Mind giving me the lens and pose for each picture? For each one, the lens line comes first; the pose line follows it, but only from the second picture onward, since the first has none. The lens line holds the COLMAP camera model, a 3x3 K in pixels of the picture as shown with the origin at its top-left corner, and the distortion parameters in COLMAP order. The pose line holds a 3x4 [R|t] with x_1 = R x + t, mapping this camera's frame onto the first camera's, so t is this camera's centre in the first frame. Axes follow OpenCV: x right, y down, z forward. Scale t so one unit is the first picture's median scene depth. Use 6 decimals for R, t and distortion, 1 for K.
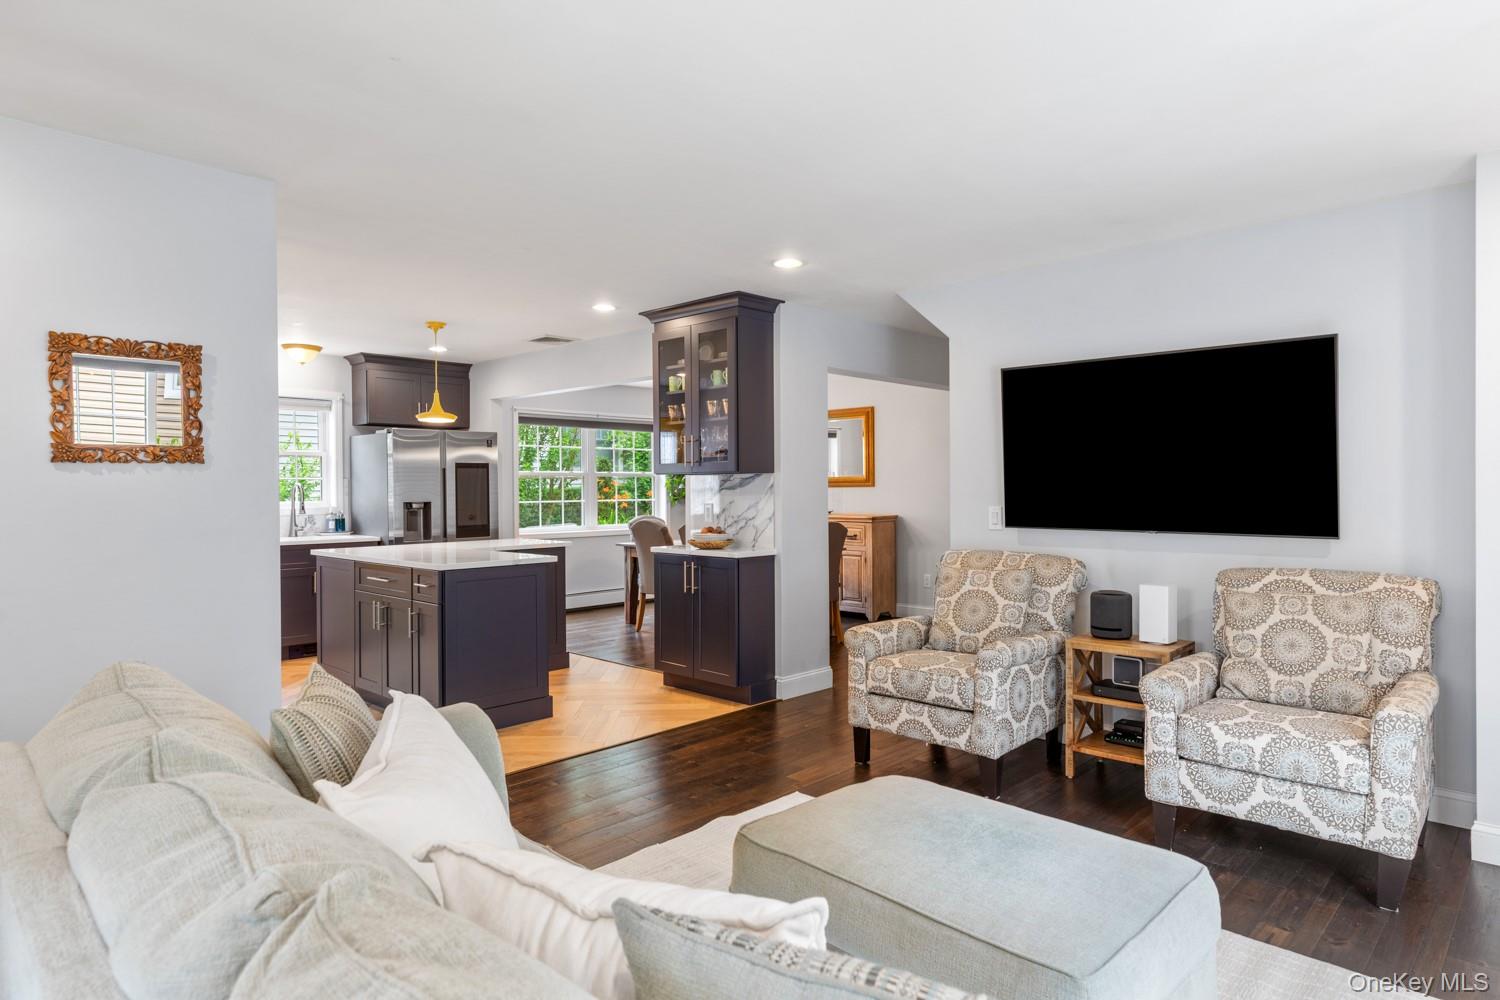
lens RADIAL K [[866.4, 0, 746.1], [0, 866.4, 491.6], [0, 0, 1]] dist [0.032992, 0.000160]
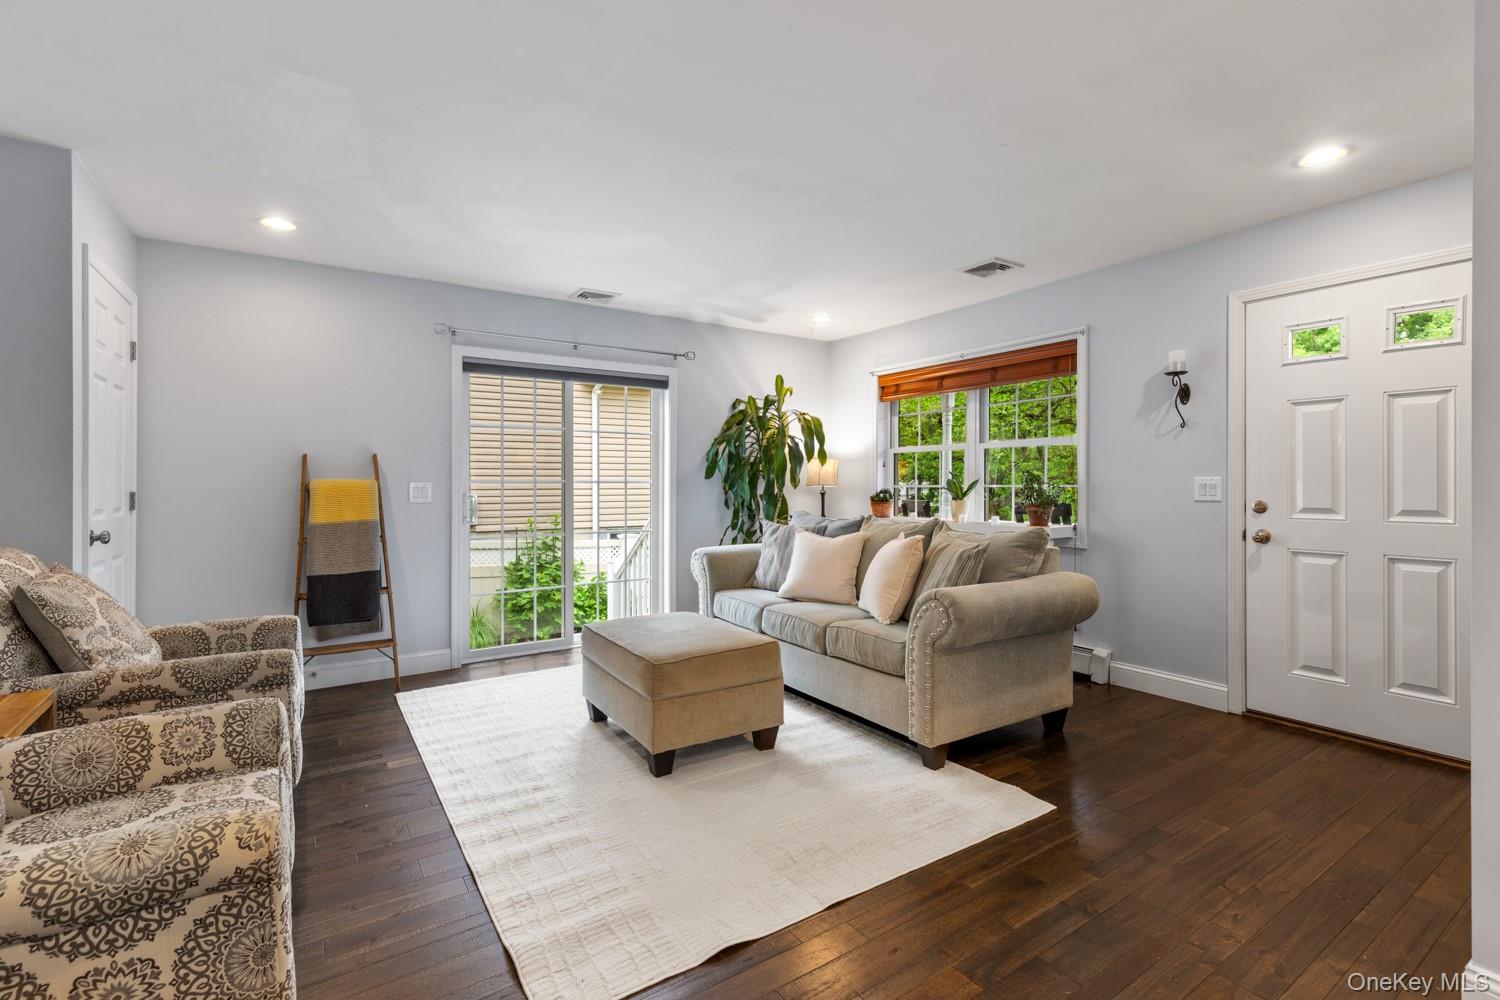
lens RADIAL K [[679.8, 0, 756.1], [0, 679.8, 483.0], [0, 0, 1]] dist [0.009452, -0.000076]
pose [[-0.979493, 0.005922, 0.201393, -0.109761], [0.006532, 0.999976, 0.002364, 0.022718], [-0.201374, 0.003631, -0.979508, 1.080857]]
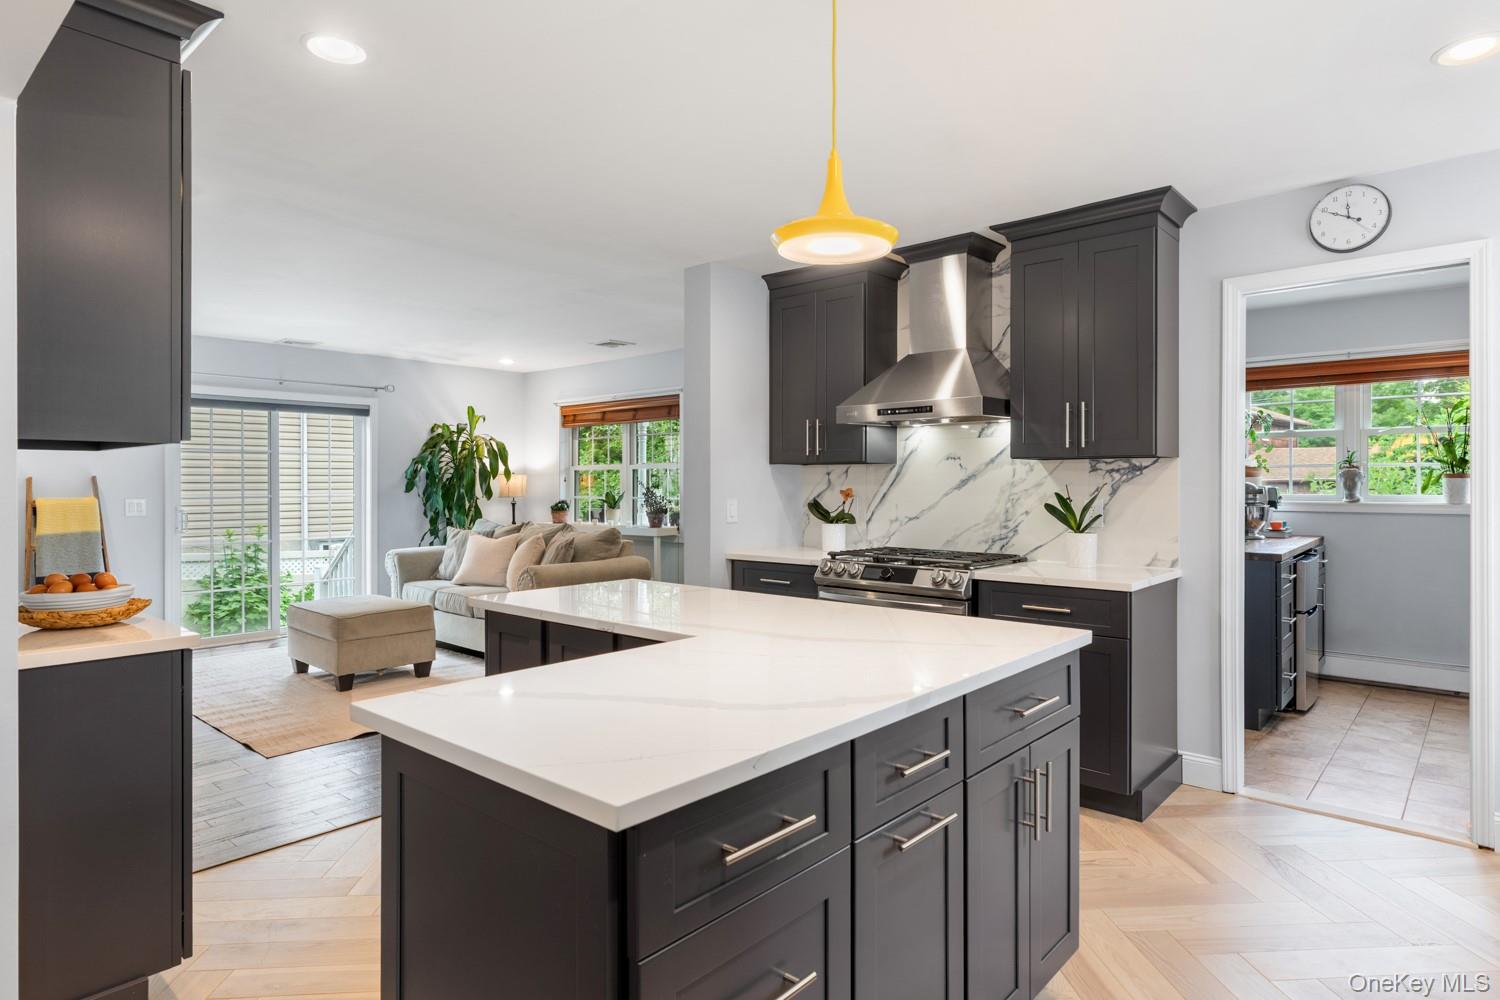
lens RADIAL K [[834.8, 0, 758.3], [0, 834.8, 485.2], [0, 0, 1]] dist [0.010034, 0.001082]
pose [[-0.998384, 0.007819, -0.056290, -0.400802], [0.007413, 0.999945, 0.007419, -0.003685], [0.056345, 0.006990, -0.998387, 1.668032]]
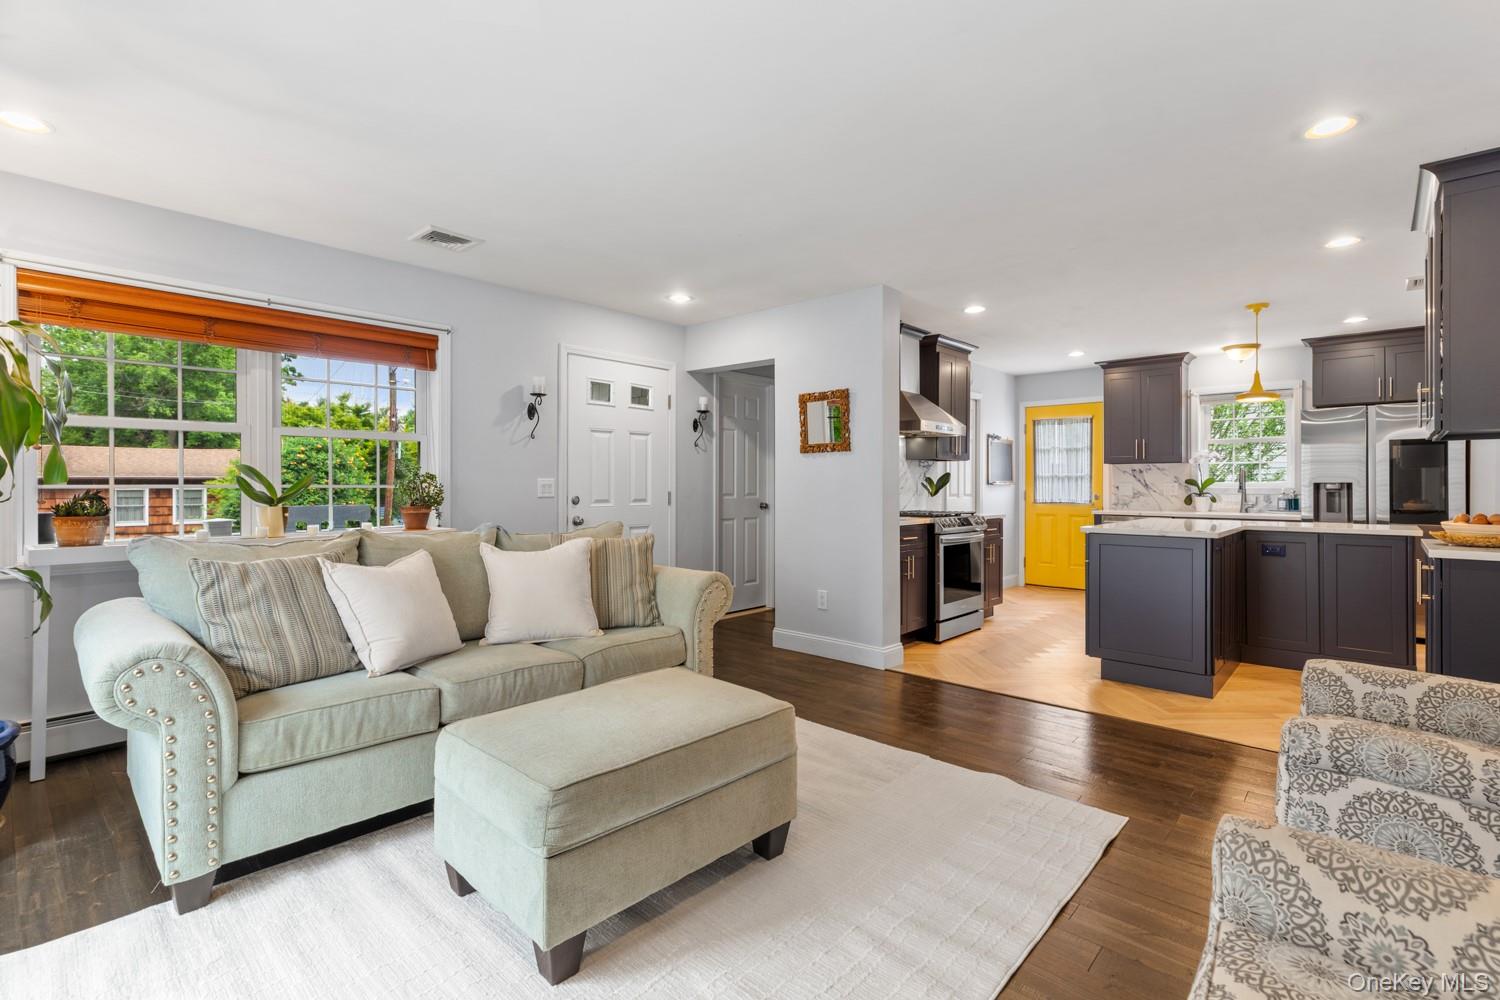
lens RADIAL K [[679.8, 0, 756.1], [0, 679.8, 483.0], [0, 0, 1]] dist [0.009452, -0.000076]
pose [[0.036749, 0.002488, -0.999321, 0.550272], [-0.006752, 0.999975, 0.002242, 0.023053], [0.999302, 0.006666, 0.036765, 0.495314]]
